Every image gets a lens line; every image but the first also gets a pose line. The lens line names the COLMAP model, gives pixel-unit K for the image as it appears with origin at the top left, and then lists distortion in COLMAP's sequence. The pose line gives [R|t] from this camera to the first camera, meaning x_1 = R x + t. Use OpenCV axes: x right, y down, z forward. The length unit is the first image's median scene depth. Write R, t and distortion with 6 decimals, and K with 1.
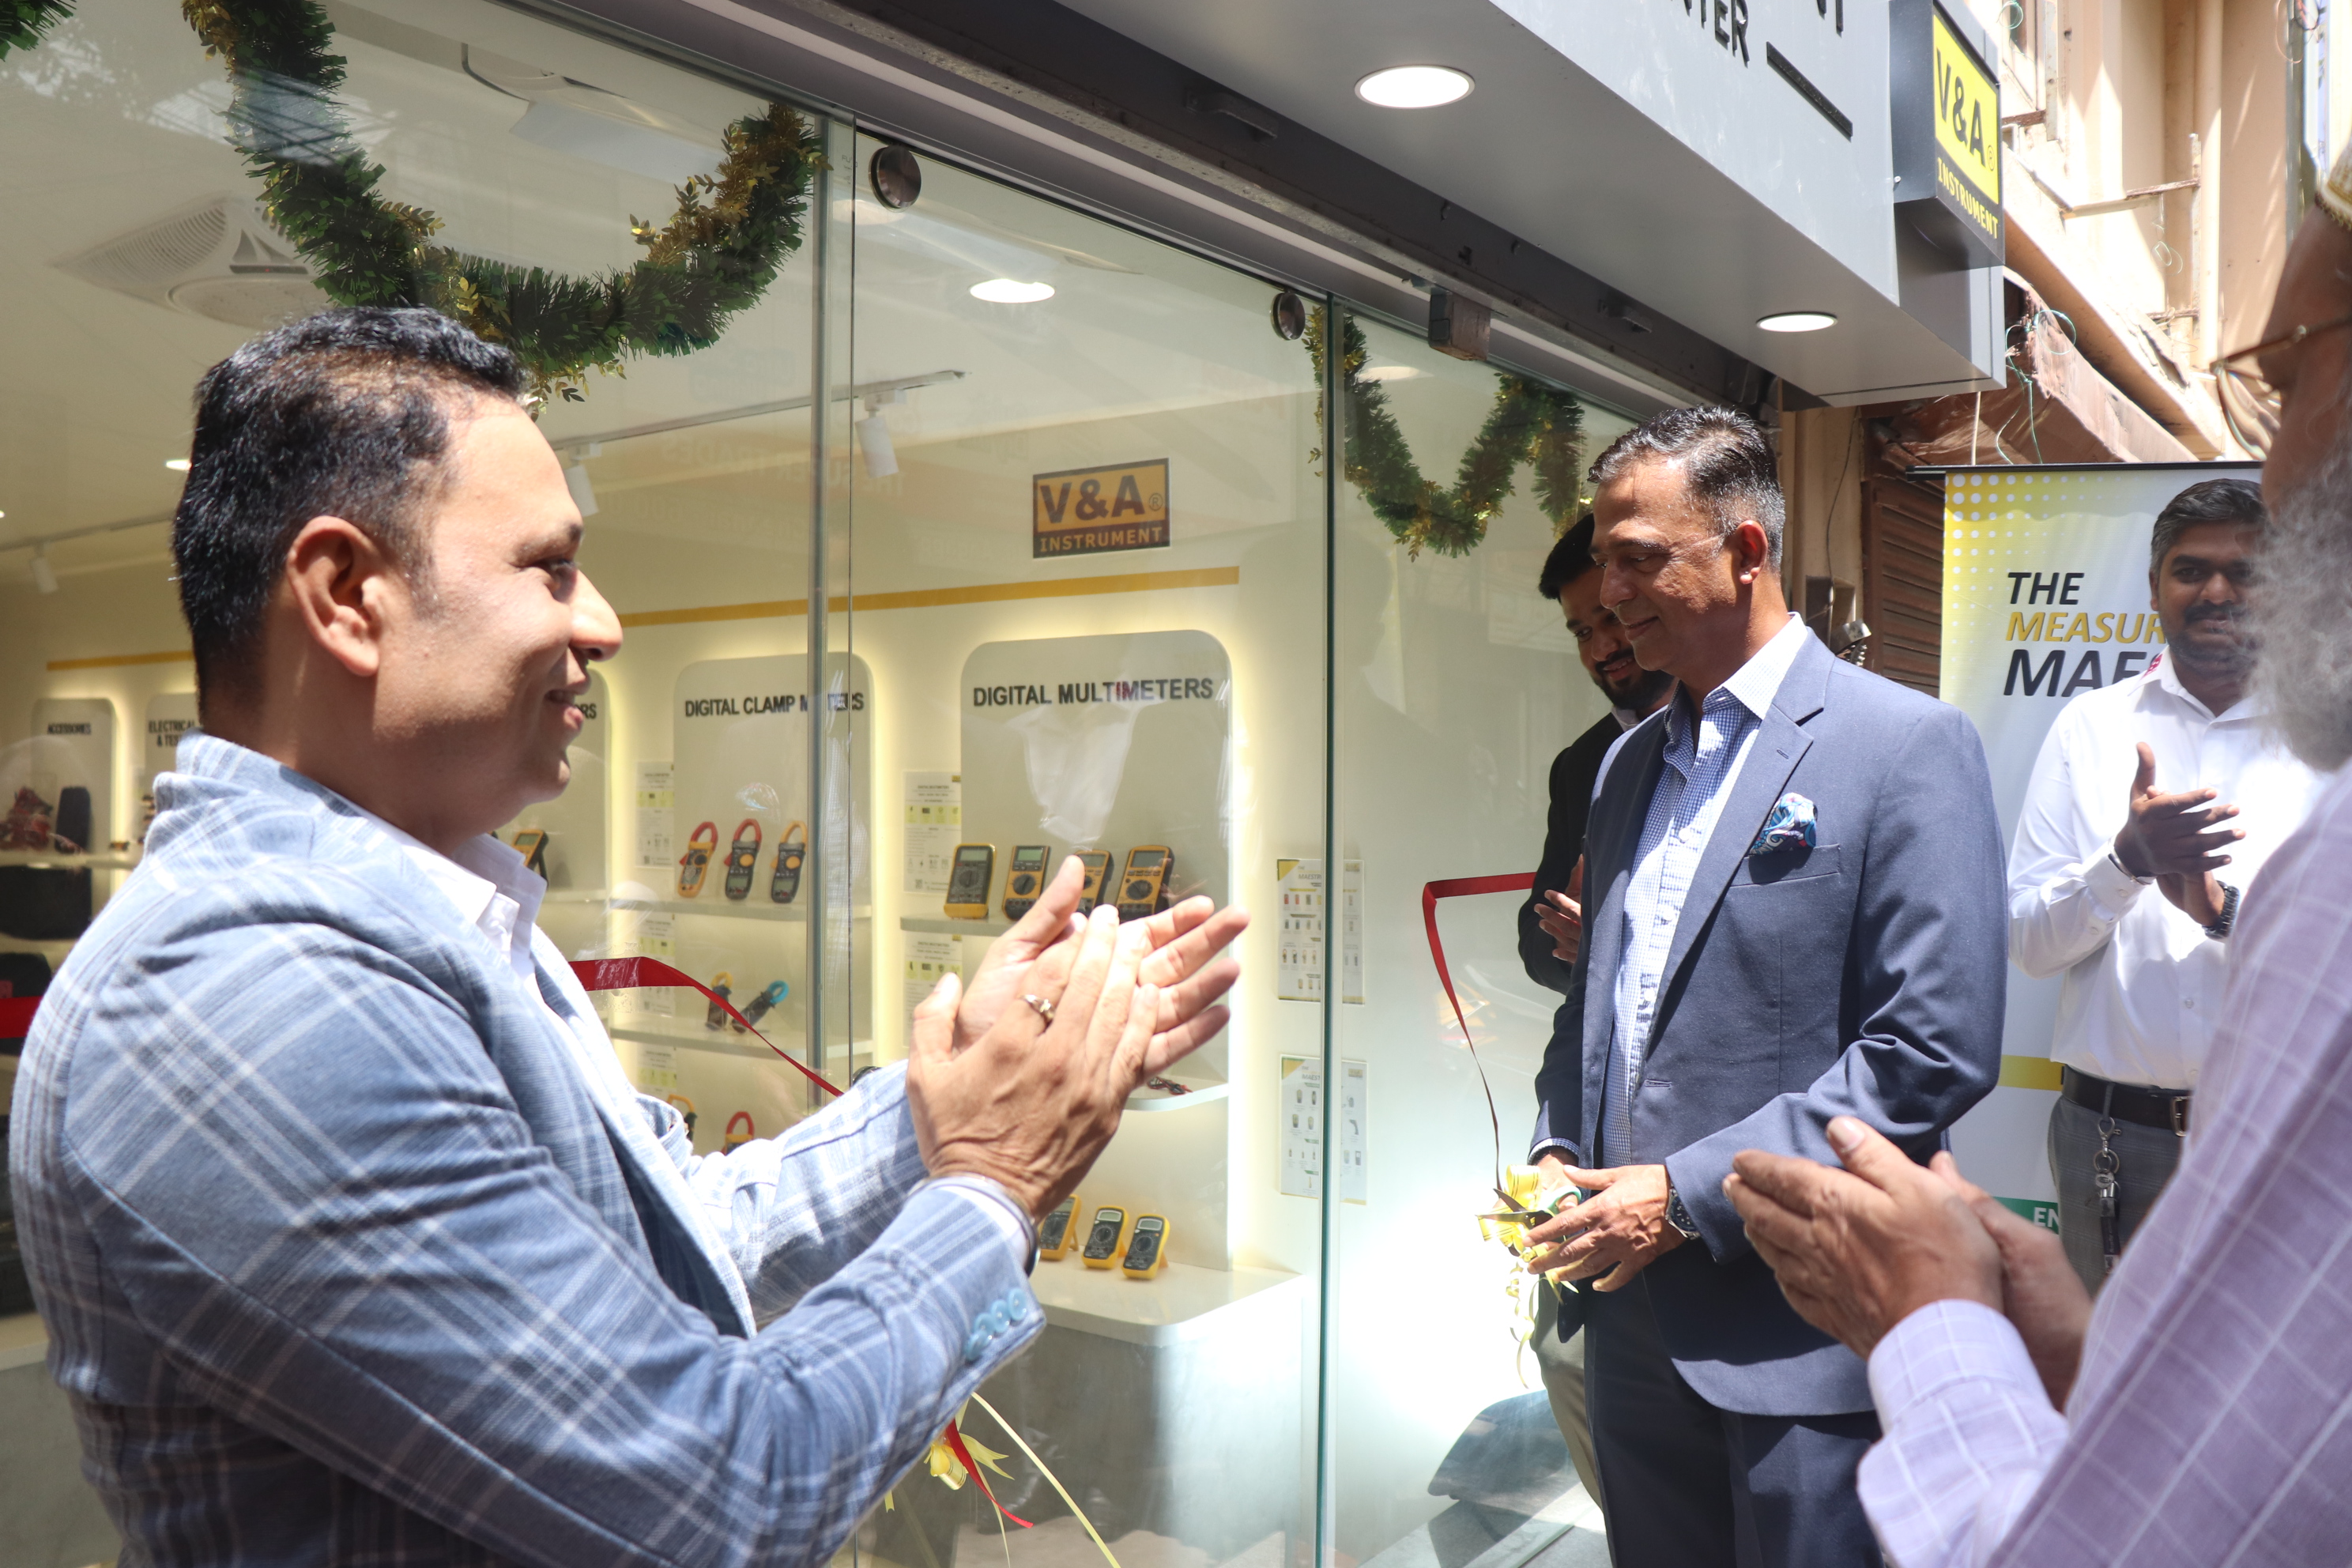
lens RADIAL K [[1966.7, 0, 1156.2], [0, 1966.7, 774.9], [0, 0, 1]] dist [-0.170212, 0.147418]
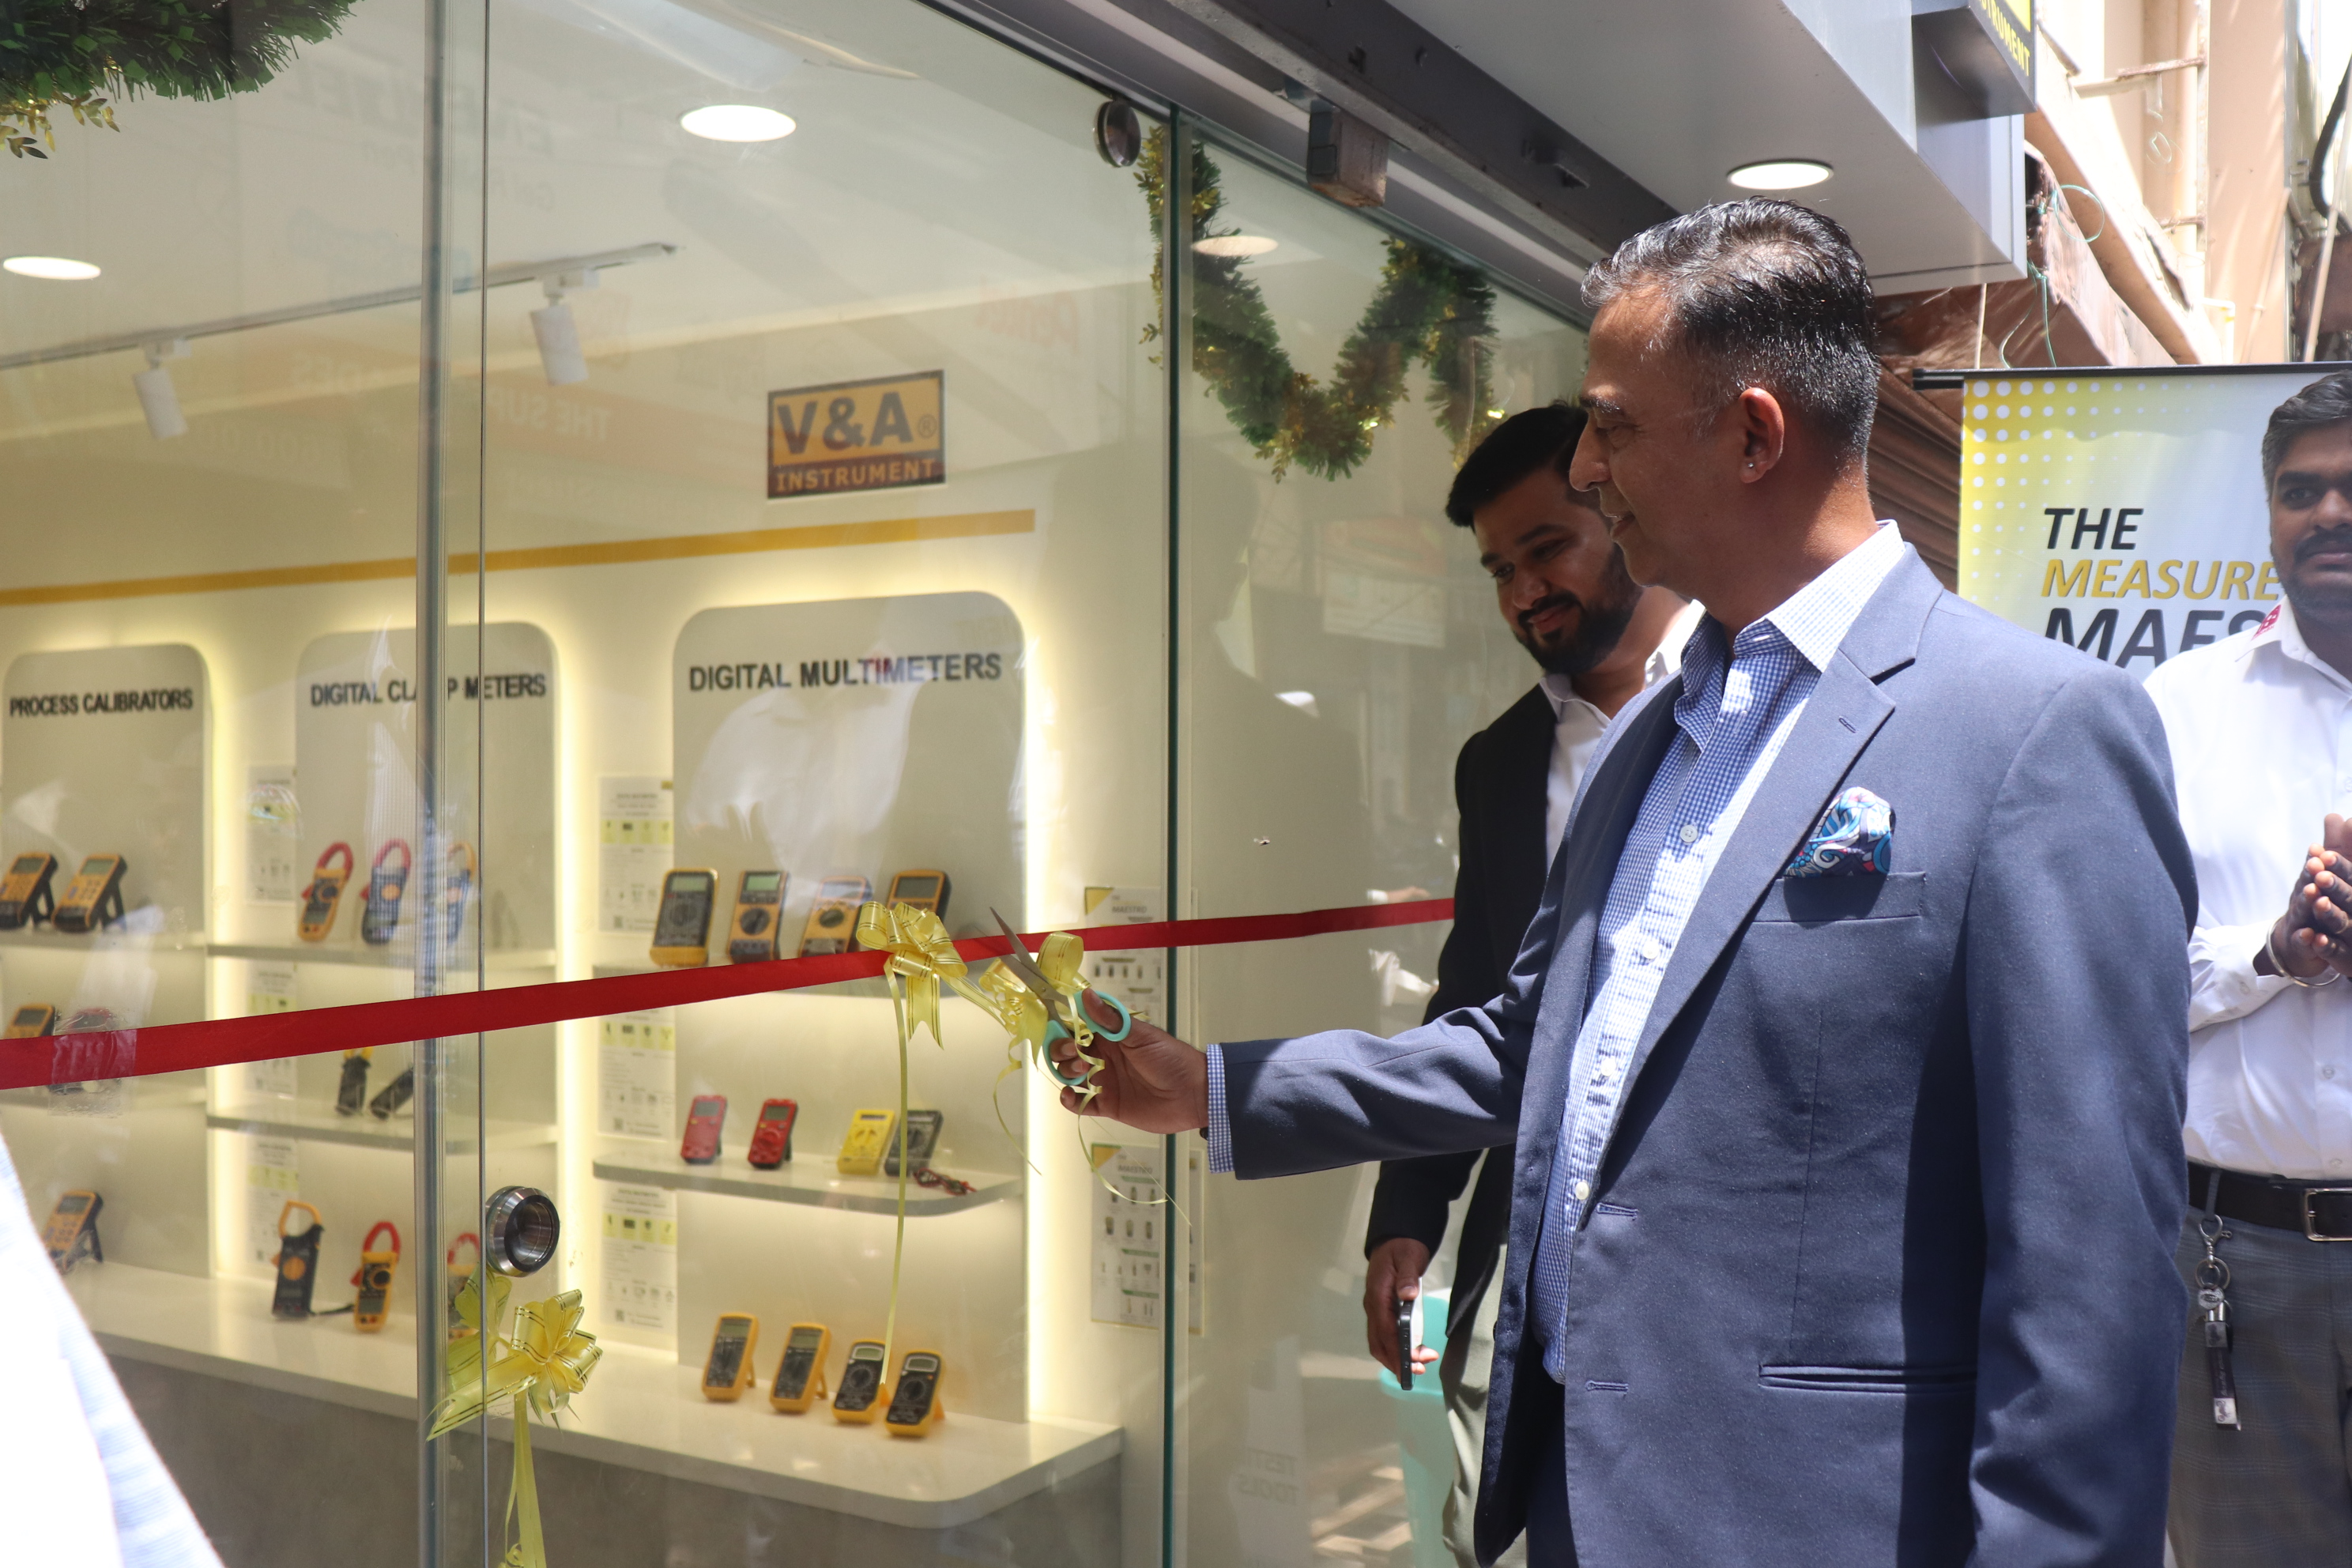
lens RADIAL K [[2316.3, 0, 1153.1], [0, 2316.3, 778.9], [0, 0, 1]] dist [-0.135174, 0.196953]
pose [[0.994899, -0.000539, 0.100876, -0.004361], [0.001252, 0.999975, -0.007005, 0.008593], [-0.100870, 0.007096, 0.994874, 0.112935]]
